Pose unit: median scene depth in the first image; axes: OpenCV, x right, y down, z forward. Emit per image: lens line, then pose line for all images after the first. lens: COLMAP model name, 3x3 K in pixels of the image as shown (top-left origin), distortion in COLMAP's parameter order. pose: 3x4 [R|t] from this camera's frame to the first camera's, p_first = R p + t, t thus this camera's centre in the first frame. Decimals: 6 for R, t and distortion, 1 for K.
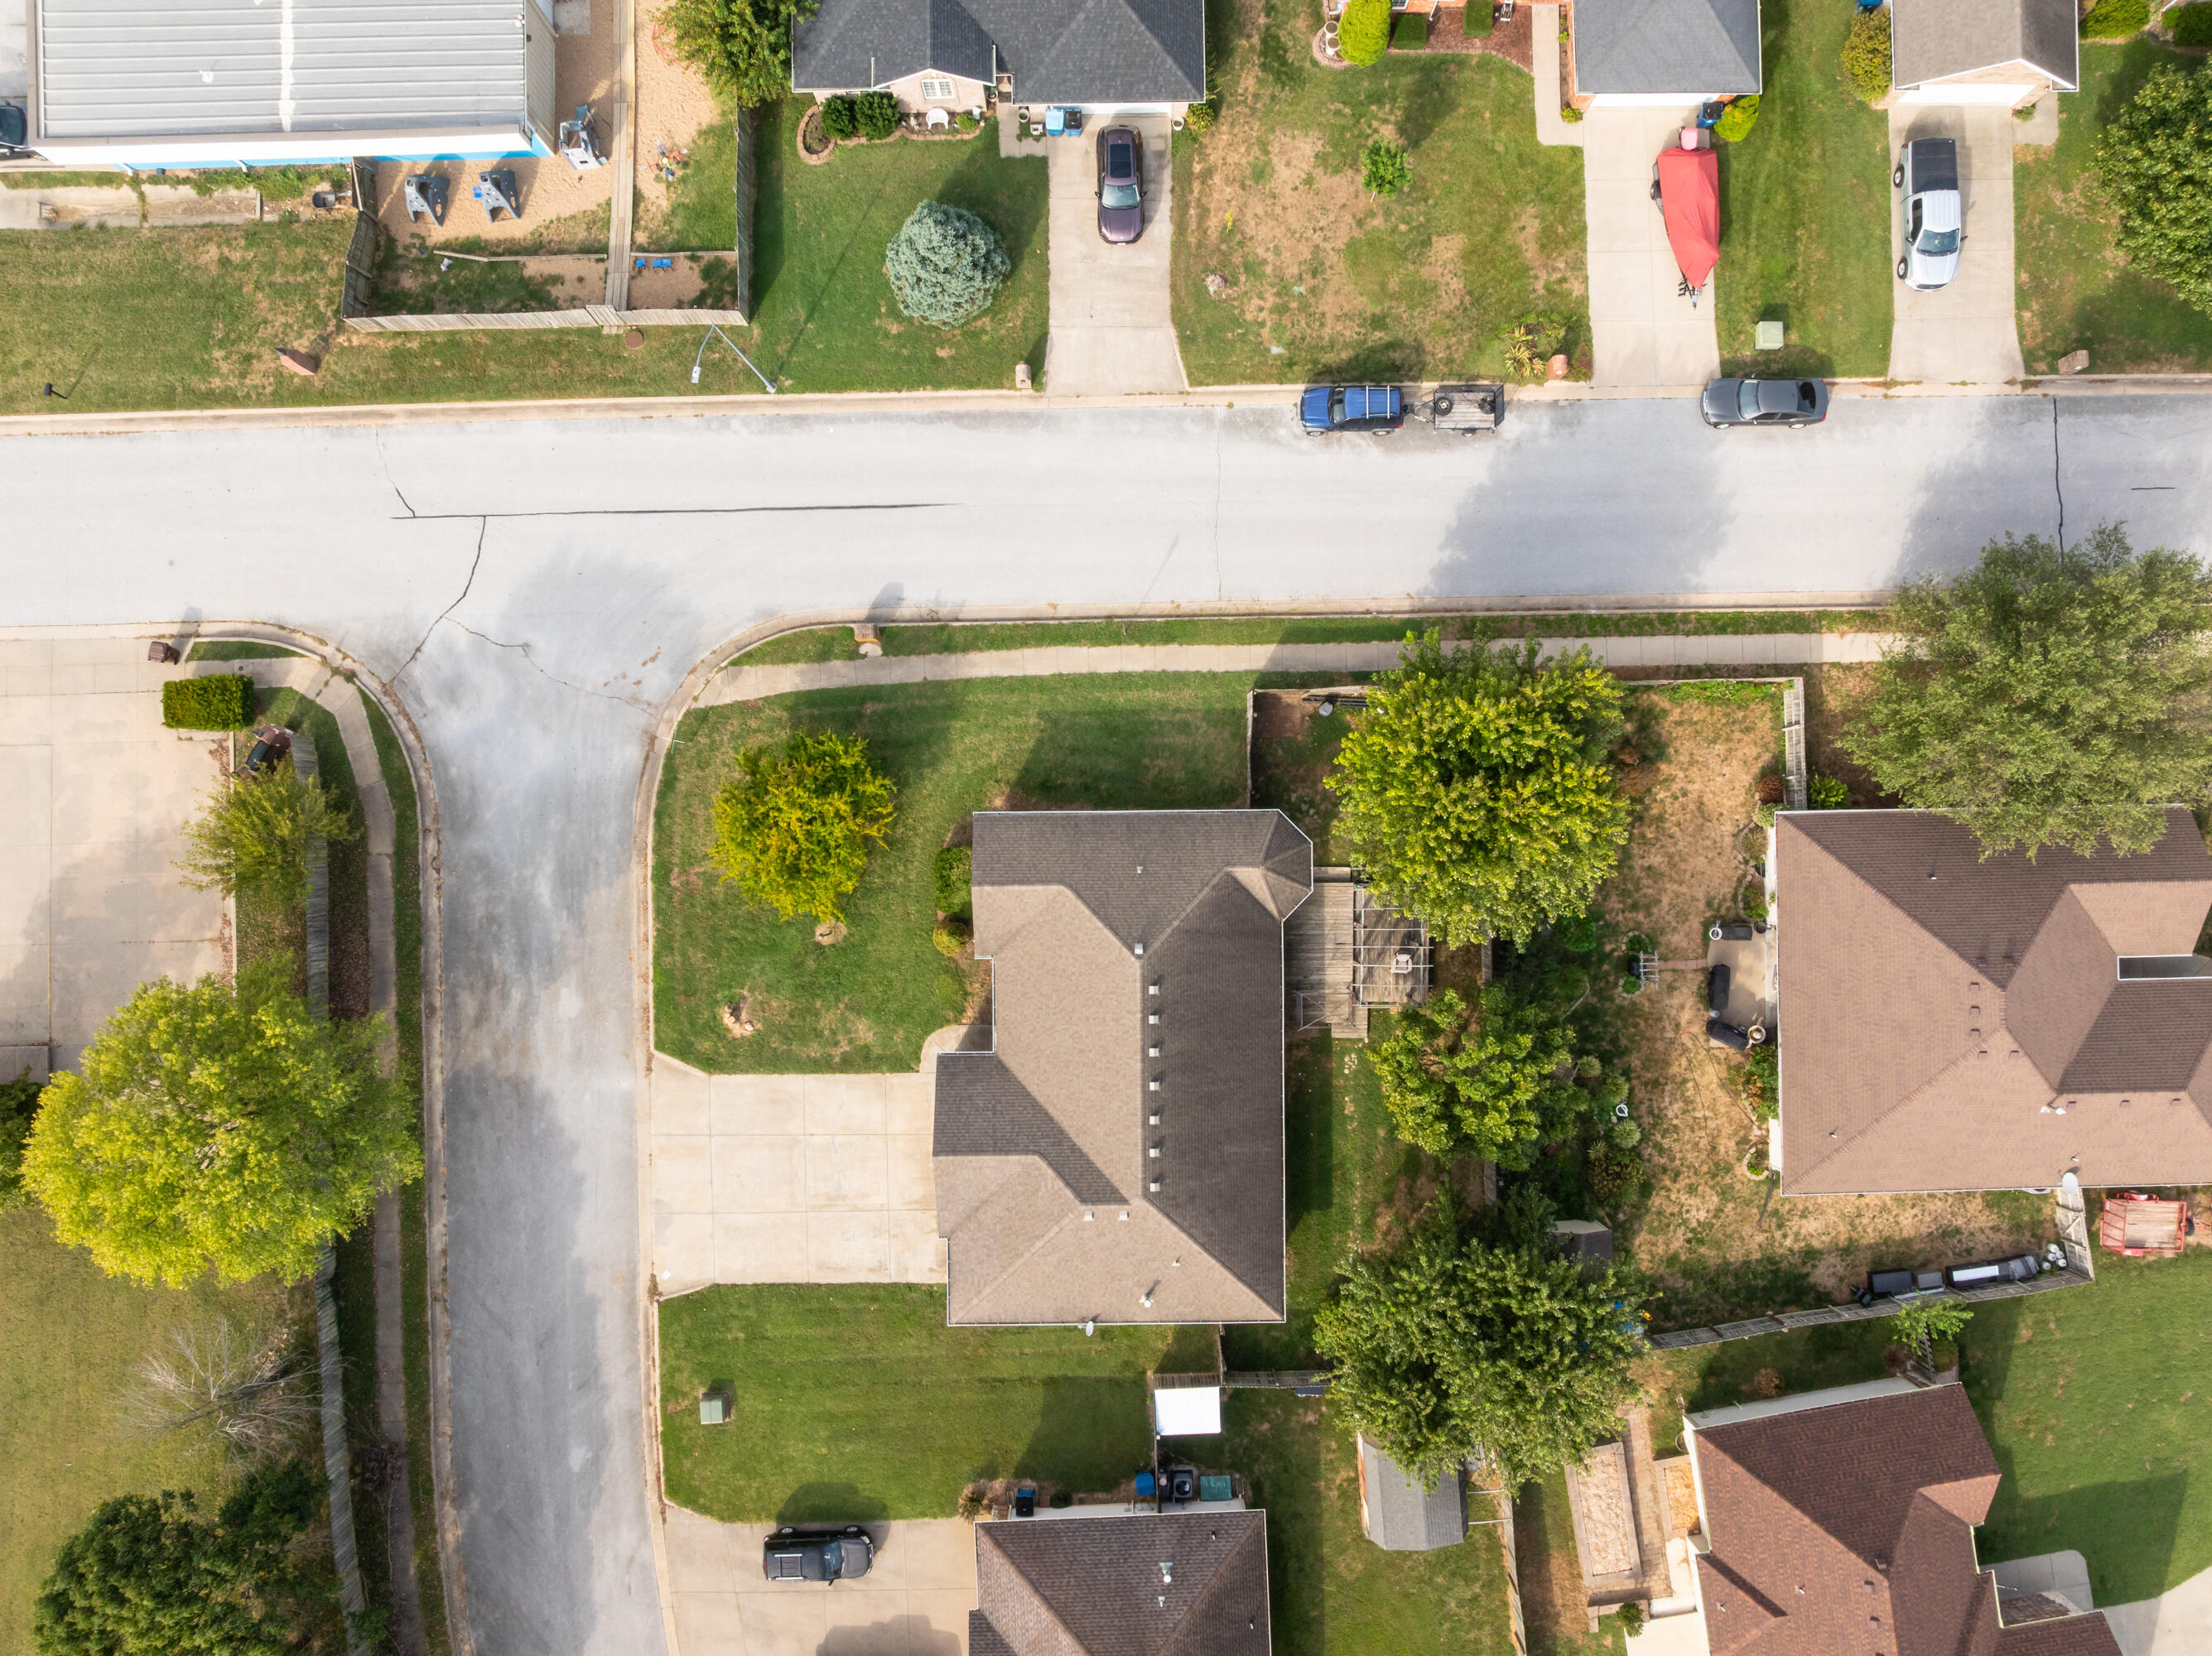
lens RADIAL K [[1554.2, 0, 1104.9], [0, 1554.2, 834.3], [0, 0, 1]] dist [-0.055505, 0.028753]
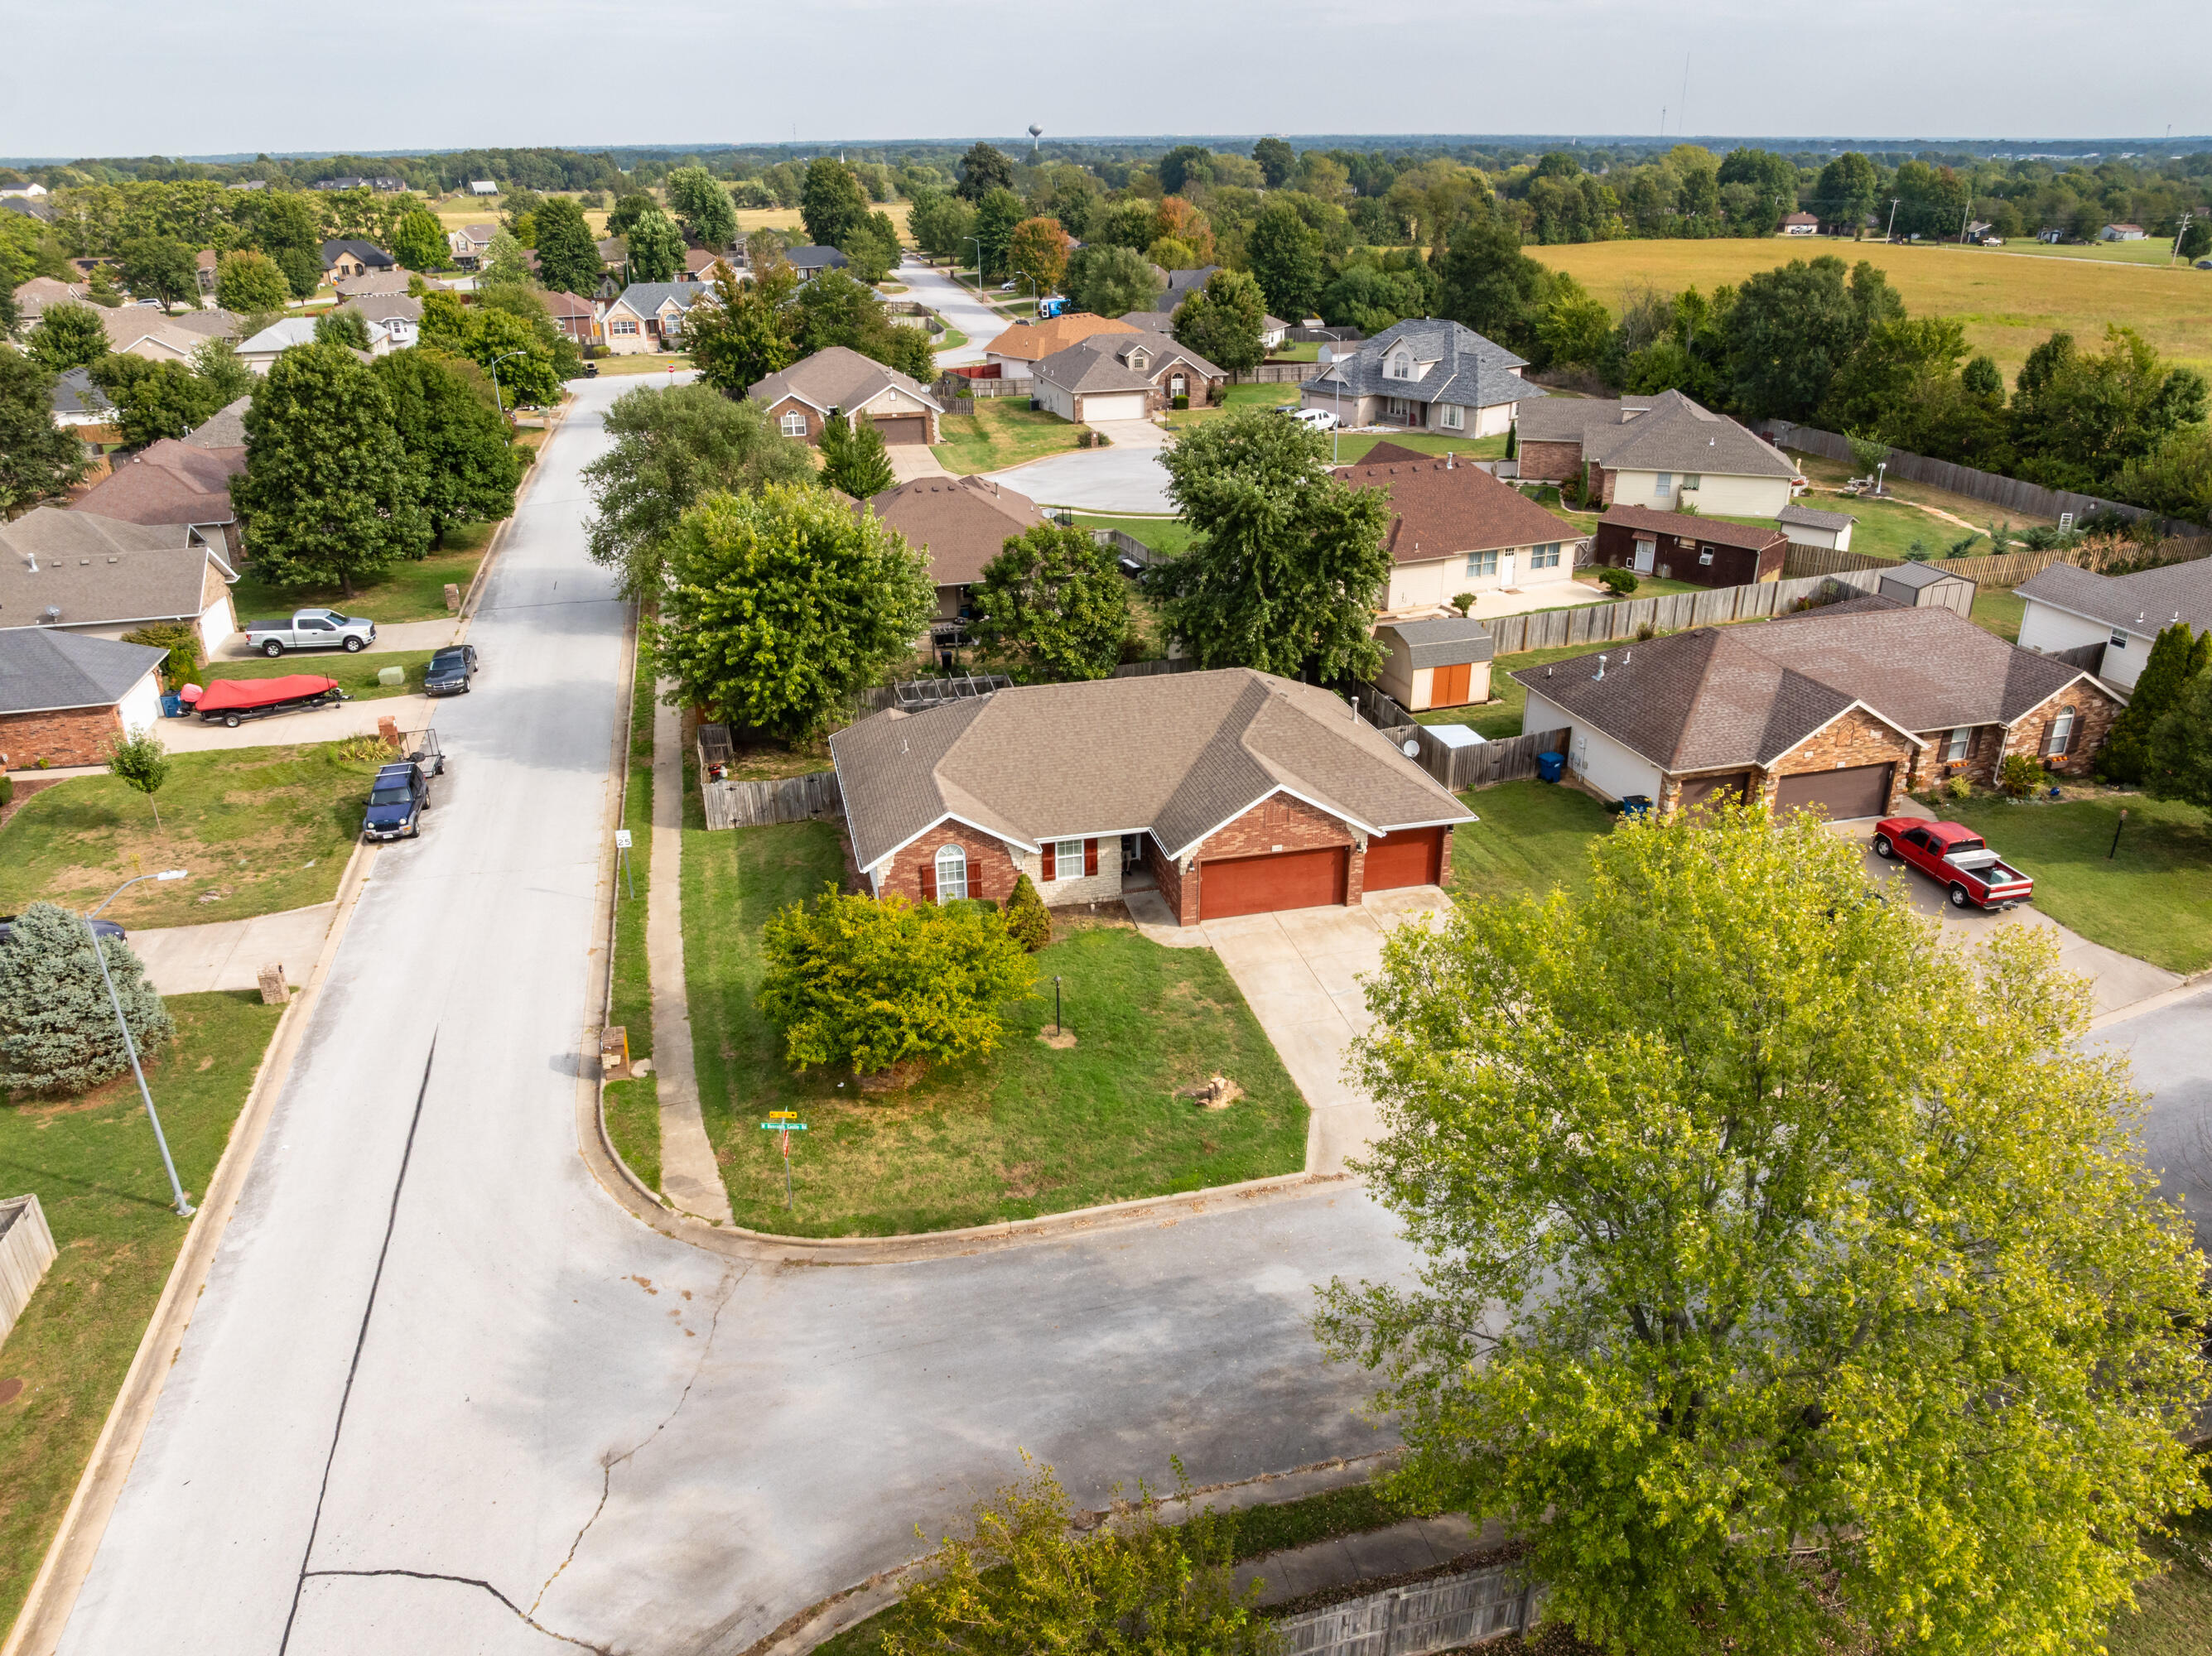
lens RADIAL K [[1554.2, 0, 1104.9], [0, 1554.2, 834.3], [0, 0, 1]] dist [-0.055505, 0.028753]
pose [[-0.227055, -0.405808, 0.885306, -0.760232], [0.973875, -0.098105, 0.204801, -0.049605], [0.003744, 0.908678, 0.417481, 0.622534]]
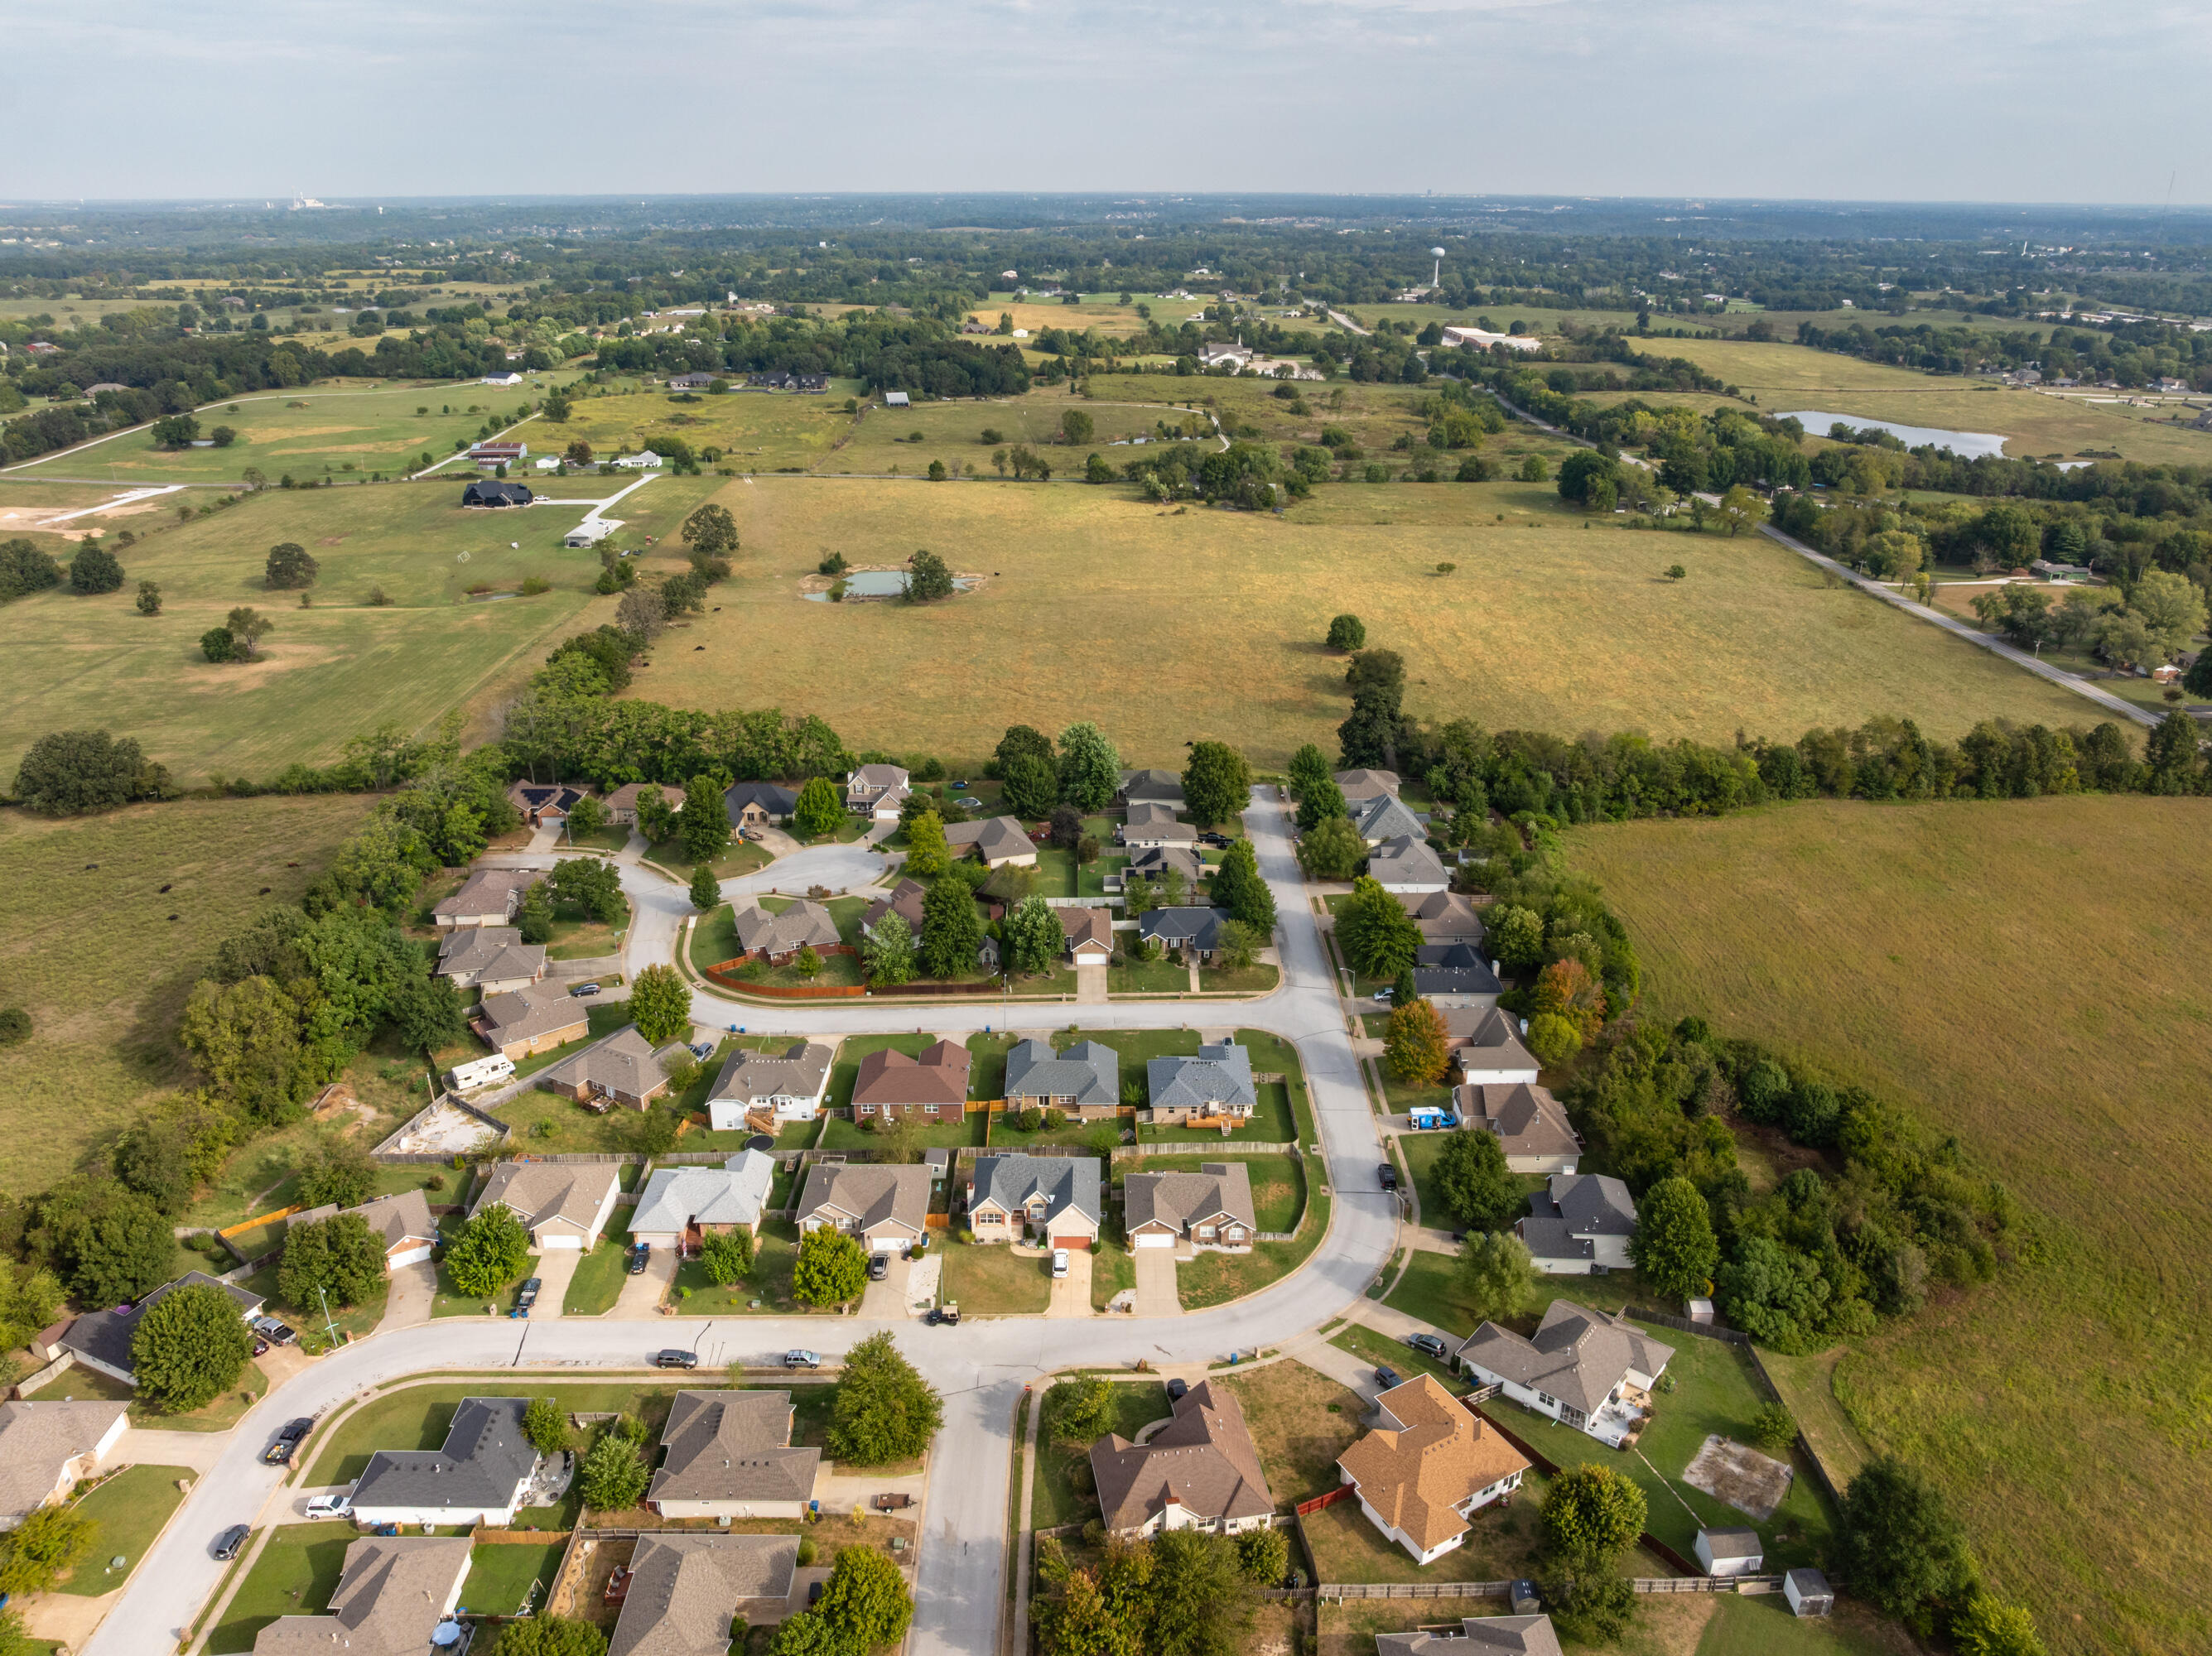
lens RADIAL K [[1556.8, 0, 1112.1], [0, 1556.8, 828.2], [0, 0, 1]] dist [-0.040128, -0.001440]
pose [[0.004075, -0.387498, 0.921861, 0.007379], [0.999990, 0.003262, -0.003050, -0.002680], [-0.001825, 0.921865, 0.387508, -0.990437]]
